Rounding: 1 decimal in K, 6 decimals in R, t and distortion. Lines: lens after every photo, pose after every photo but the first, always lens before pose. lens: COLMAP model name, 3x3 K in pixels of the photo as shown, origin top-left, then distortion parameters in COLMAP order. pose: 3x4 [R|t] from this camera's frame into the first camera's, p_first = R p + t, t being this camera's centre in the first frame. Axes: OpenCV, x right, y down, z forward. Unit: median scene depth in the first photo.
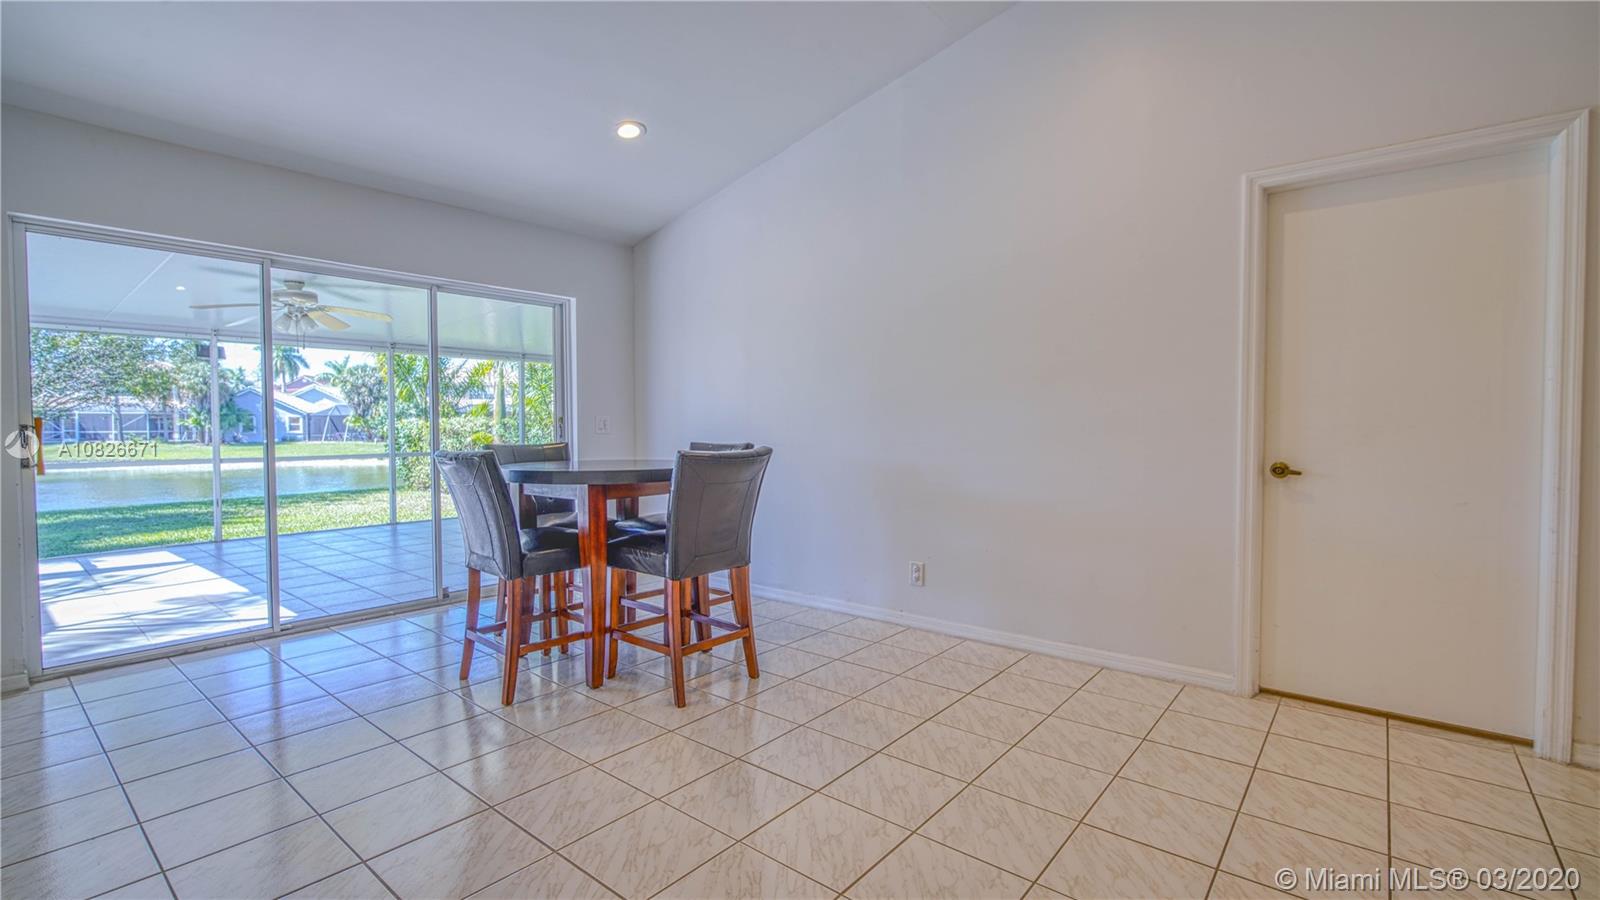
lens RADIAL K [[702.5, 0, 800.0], [0, 702.5, 450.0], [0, 0, 1]] dist [-0.003446, -0.000162]
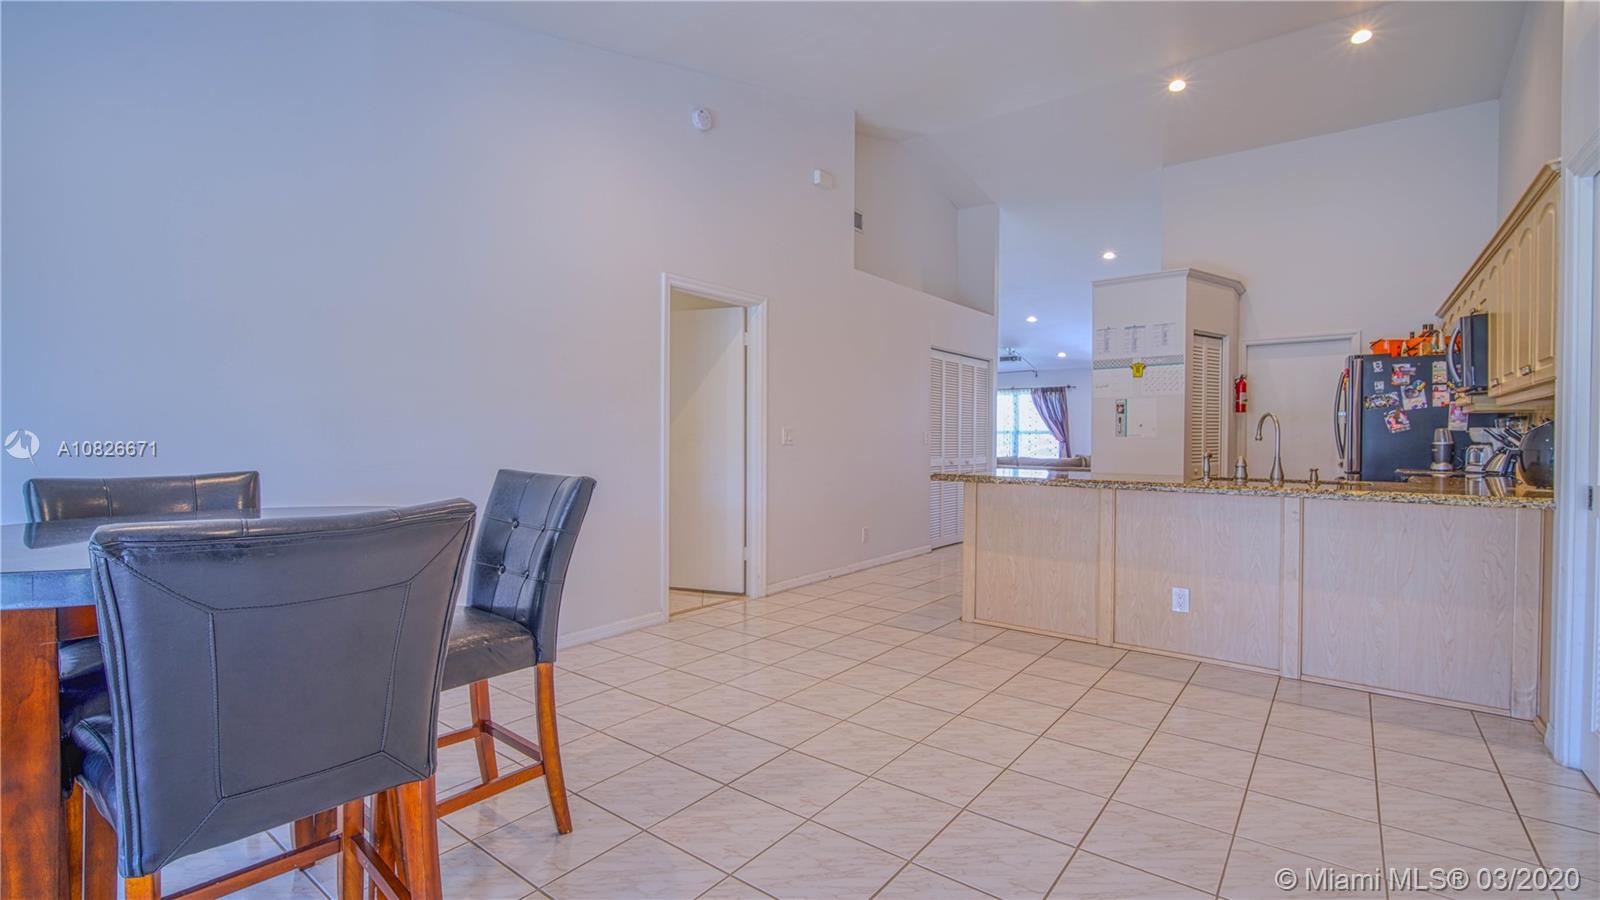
lens RADIAL K [[702.5, 0, 800.0], [0, 702.5, 450.0], [0, 0, 1]] dist [-0.003446, -0.000162]
pose [[-0.025385, -0.010227, 0.999625, -0.848504], [0.030058, 0.999488, 0.010989, -0.021103], [-0.999226, 0.030325, -0.025065, 0.737757]]
